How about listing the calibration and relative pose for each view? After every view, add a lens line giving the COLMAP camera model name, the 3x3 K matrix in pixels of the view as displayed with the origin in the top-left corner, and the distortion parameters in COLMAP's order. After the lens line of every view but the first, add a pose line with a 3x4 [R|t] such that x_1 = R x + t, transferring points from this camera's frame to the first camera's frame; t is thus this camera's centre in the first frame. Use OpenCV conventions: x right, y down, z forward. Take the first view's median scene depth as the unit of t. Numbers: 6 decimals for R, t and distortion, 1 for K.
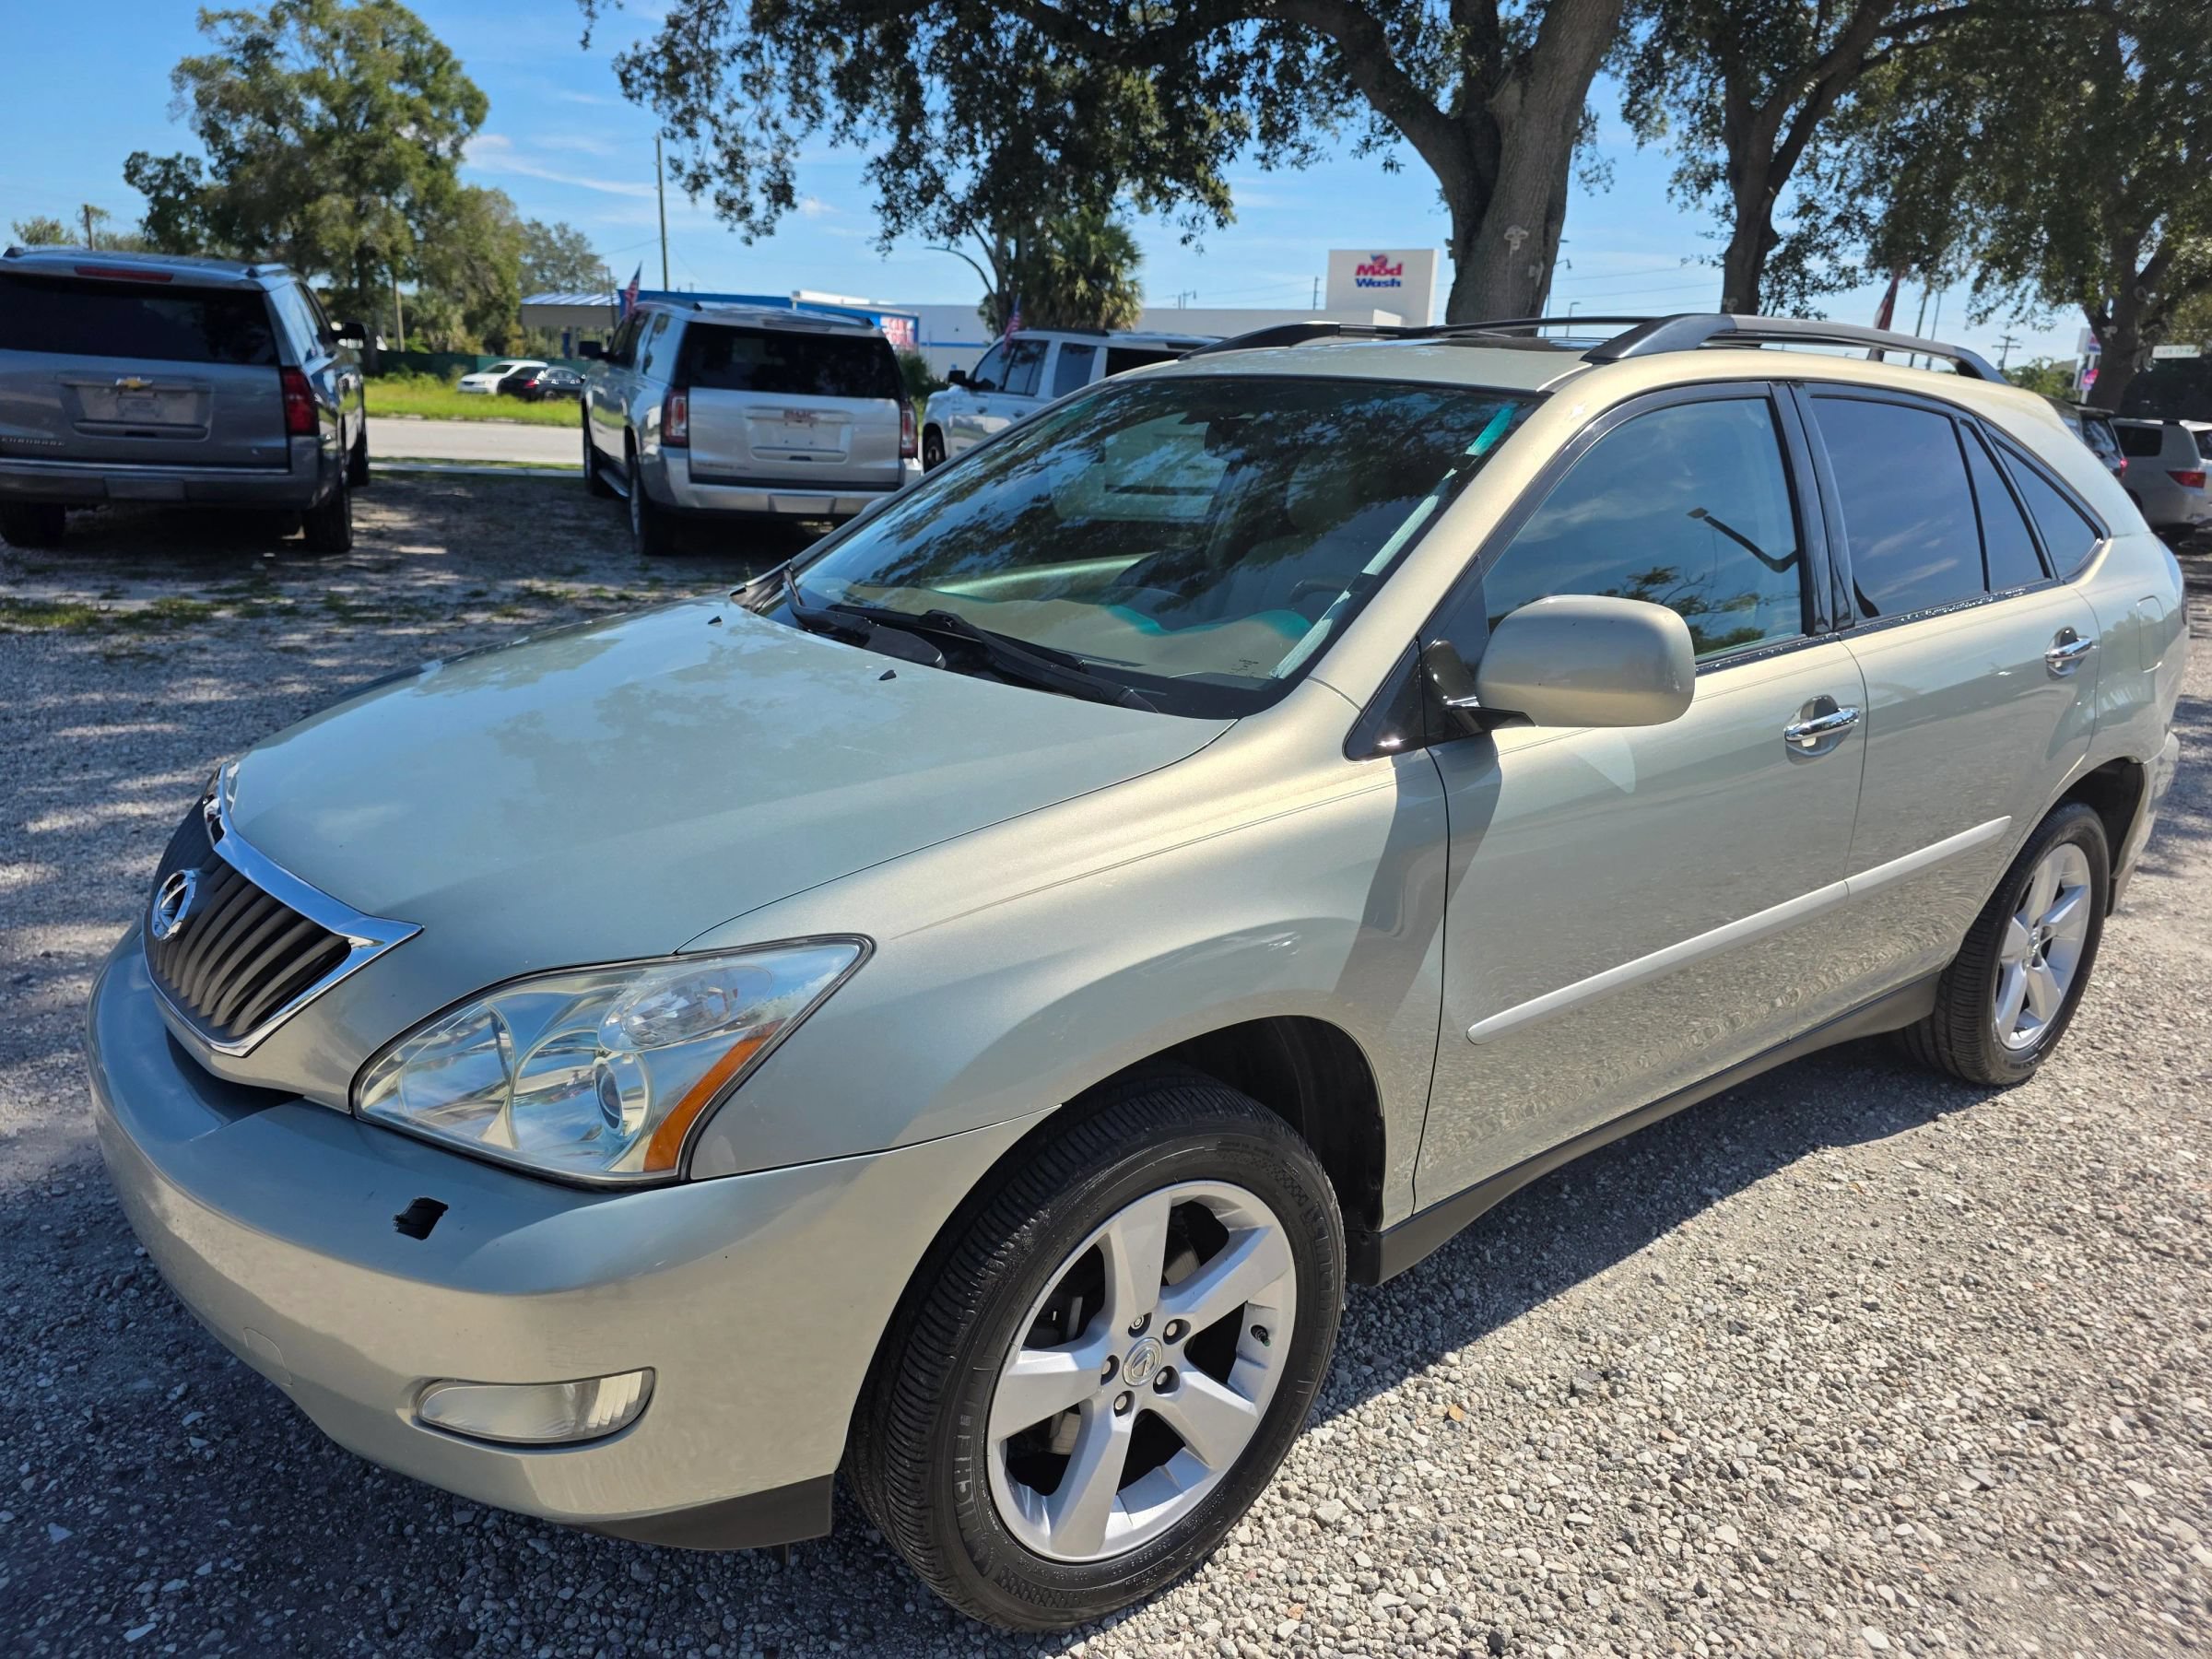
lens RADIAL K [[1515.4, 0, 1103.6], [0, 1515.4, 856.9], [0, 0, 1]] dist [0.037204, -0.031330]
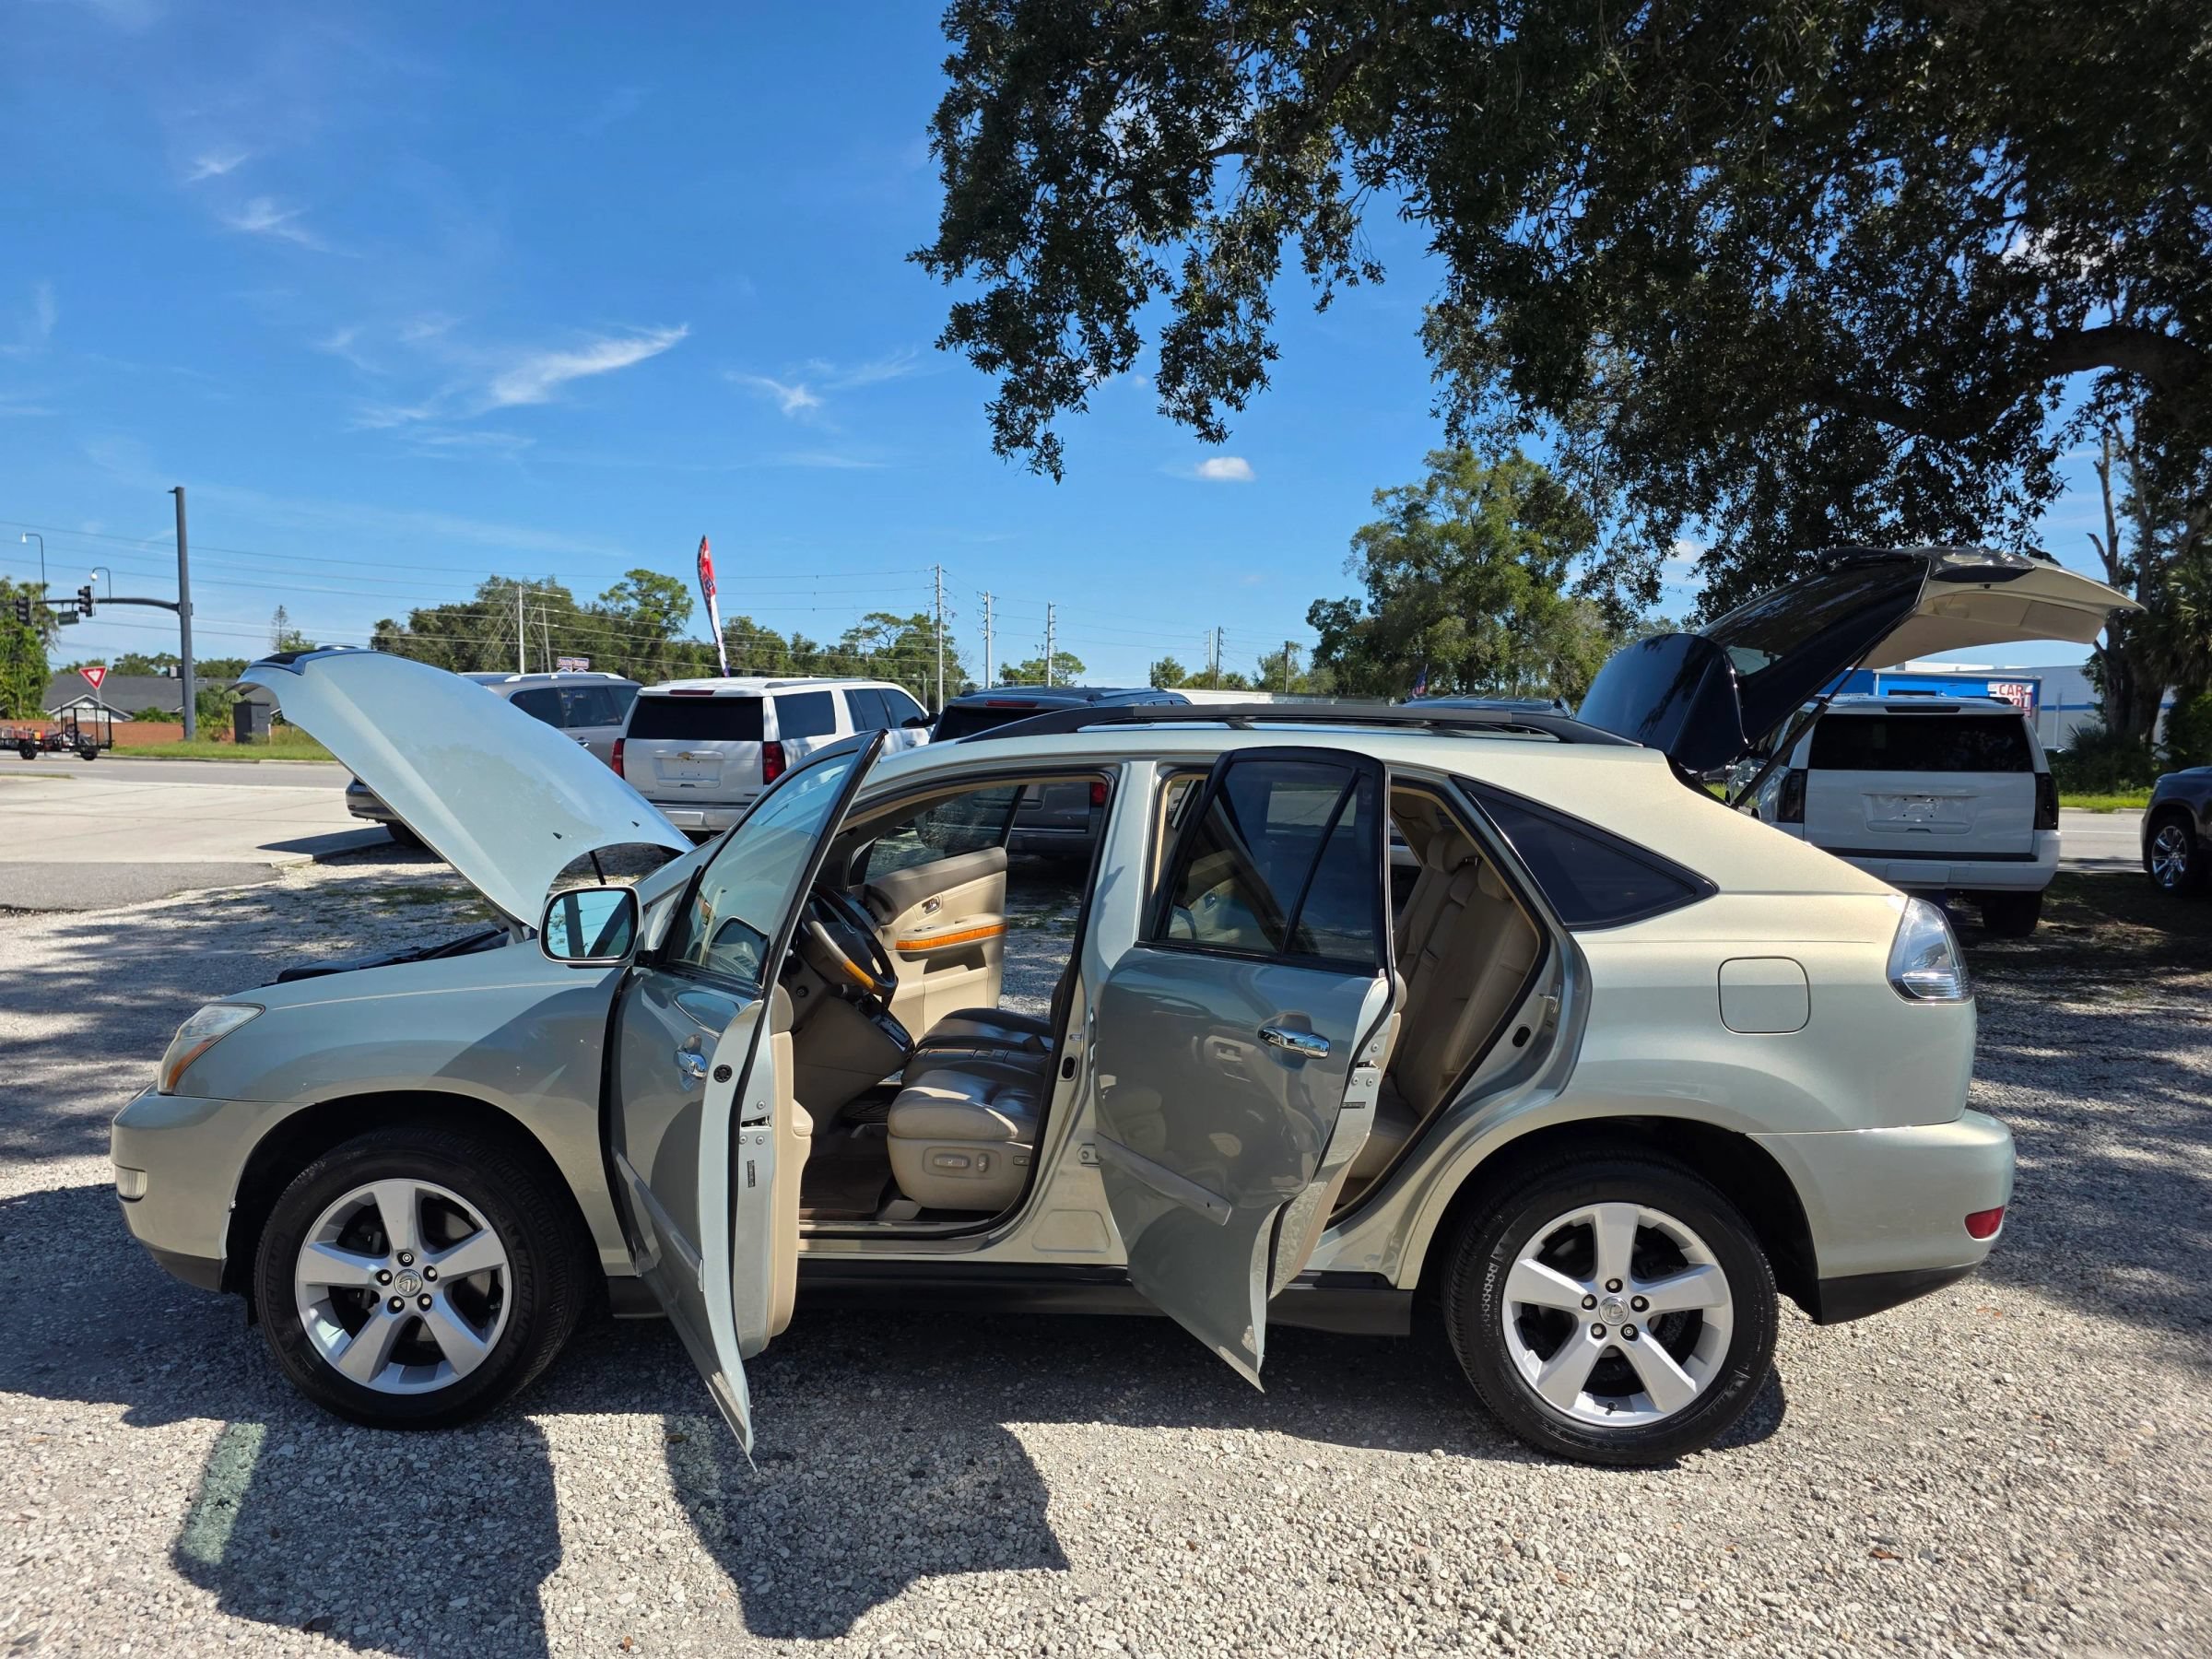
lens RADIAL K [[1537.1, 0, 1104.7], [0, 1537.1, 838.6], [0, 0, 1]] dist [0.045251, -0.037342]
pose [[0.742753, 0.007899, -0.669519, 0.102182], [-0.174840, 0.967526, -0.182550, 0.001544], [0.646335, 0.252648, 0.720014, 0.002622]]
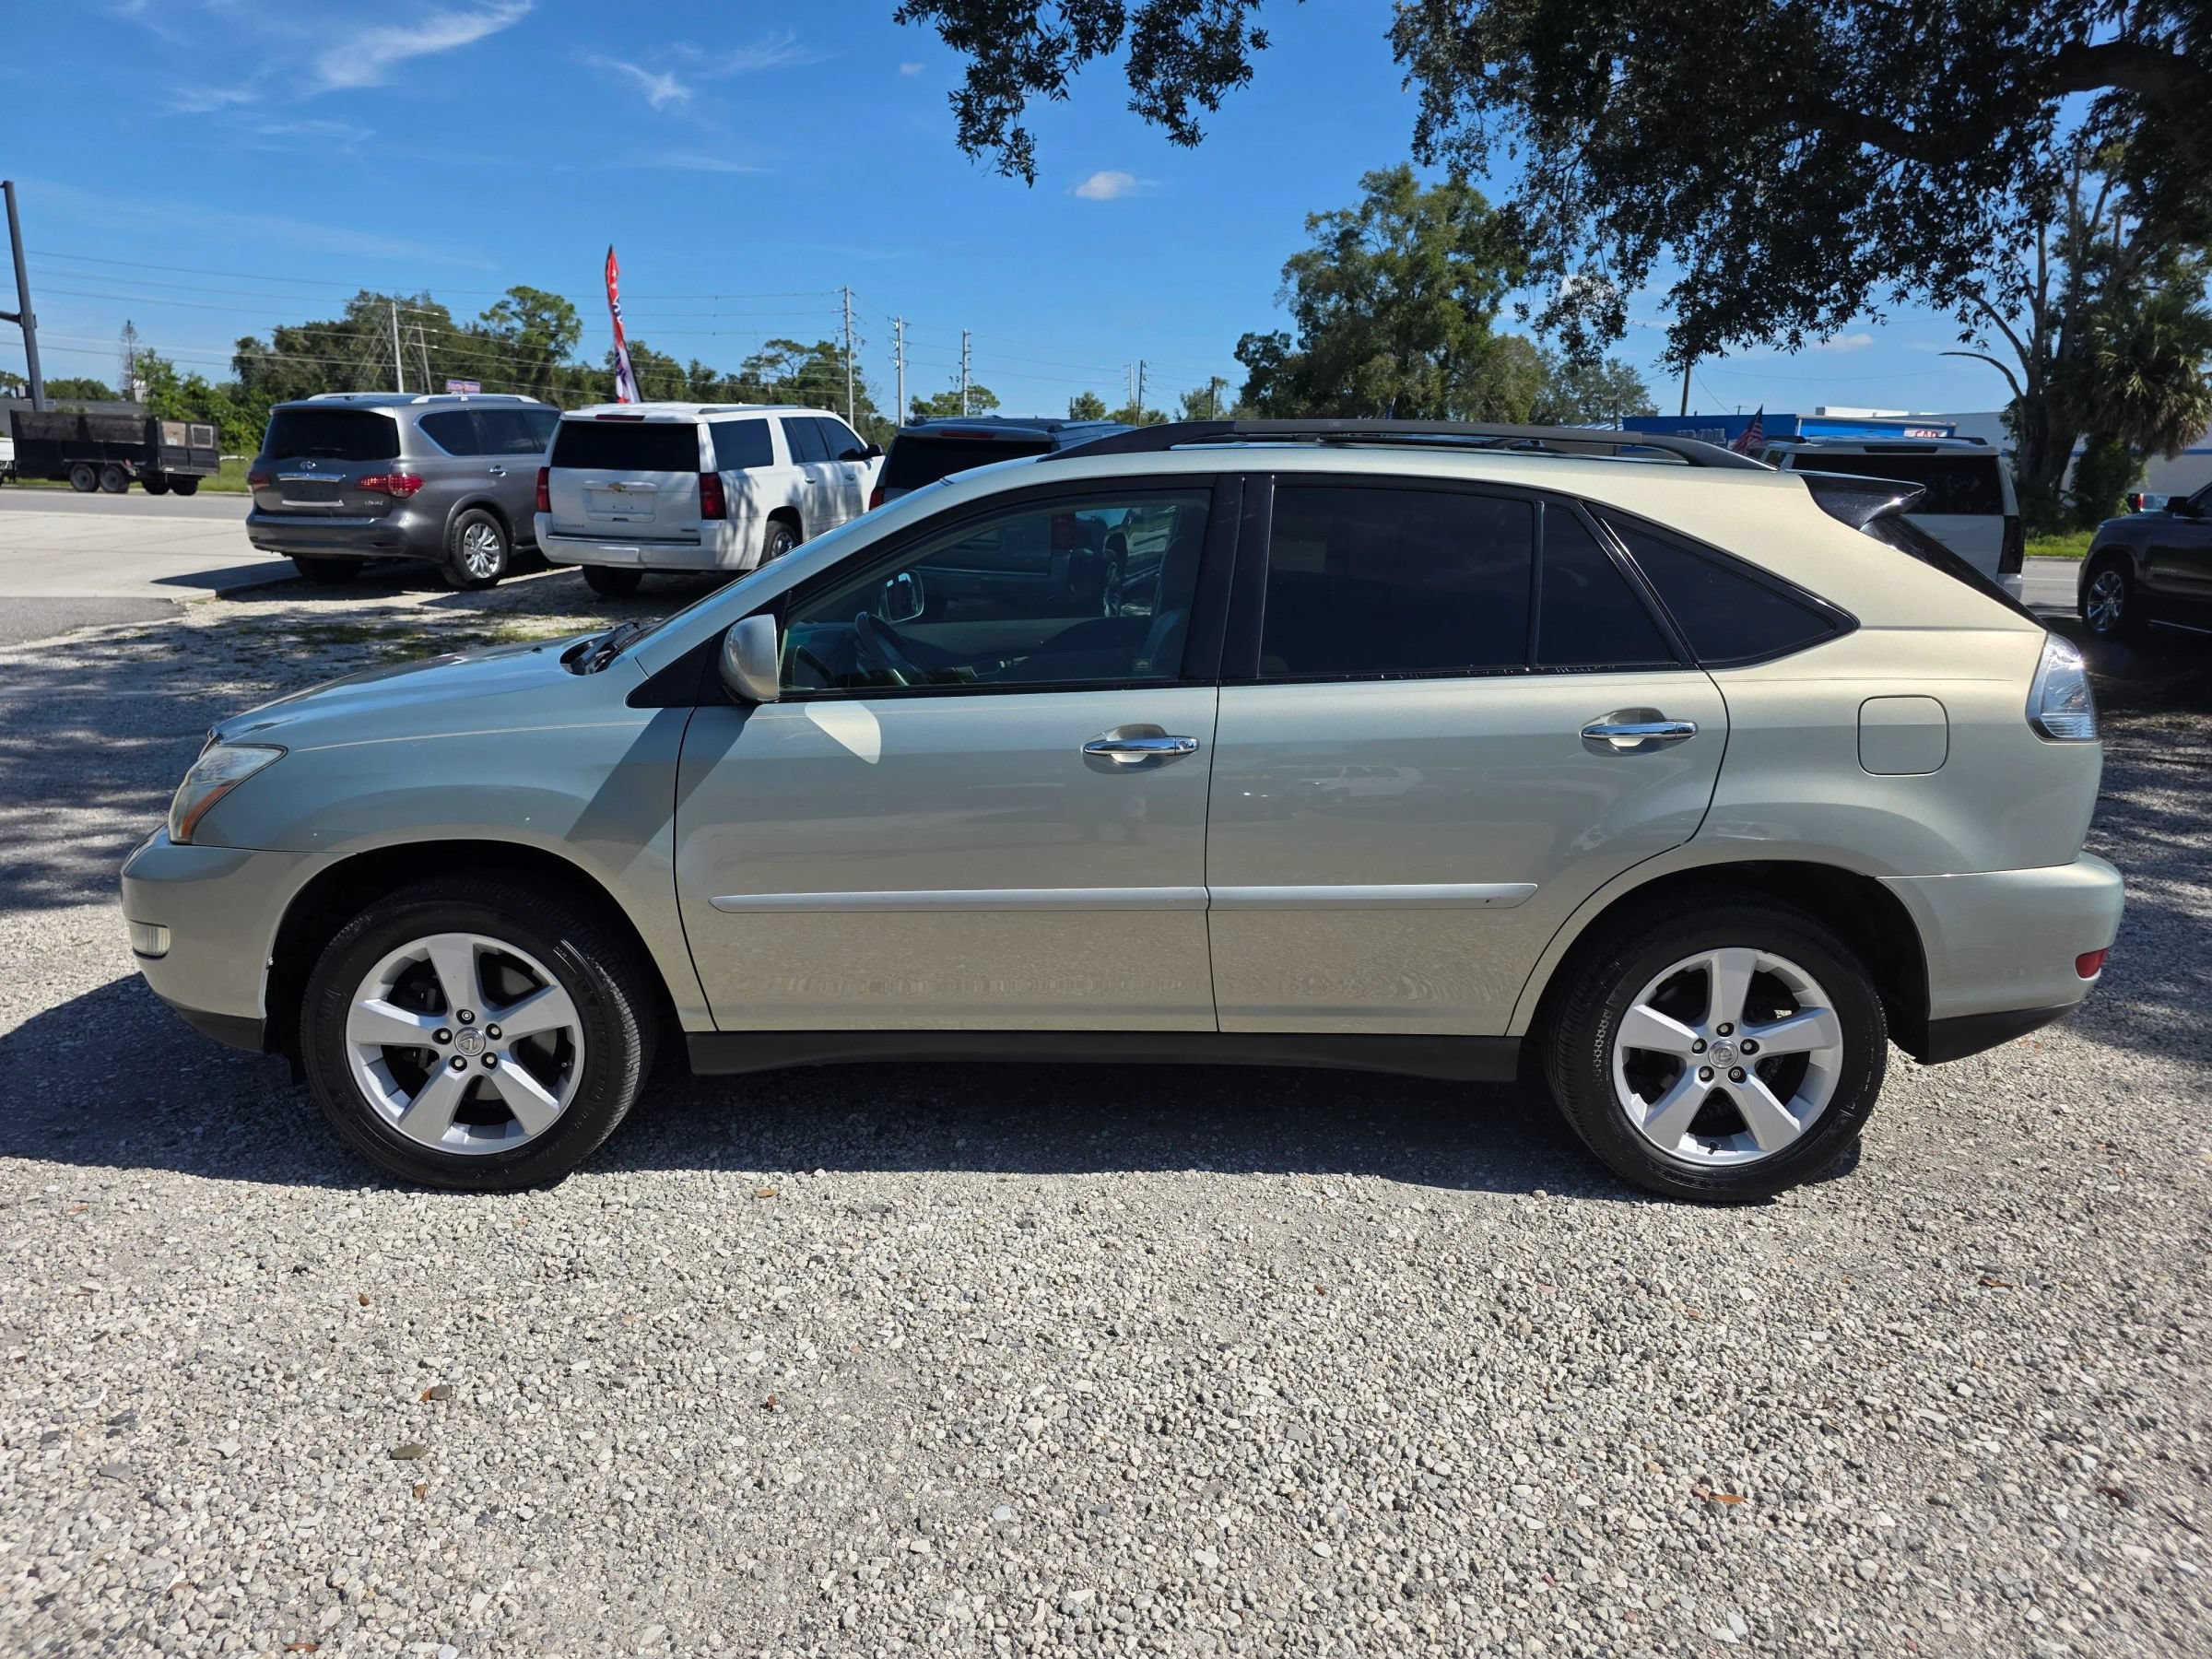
lens RADIAL K [[1534.2, 0, 1119.3], [0, 1534.2, 828.2], [0, 0, 1]] dist [0.051263, -0.050034]
pose [[0.784021, 0.109959, -0.610917, 0.095320], [-0.168740, 0.984877, -0.039284, 0.002375], [0.597358, 0.133886, 0.790720, 0.001613]]
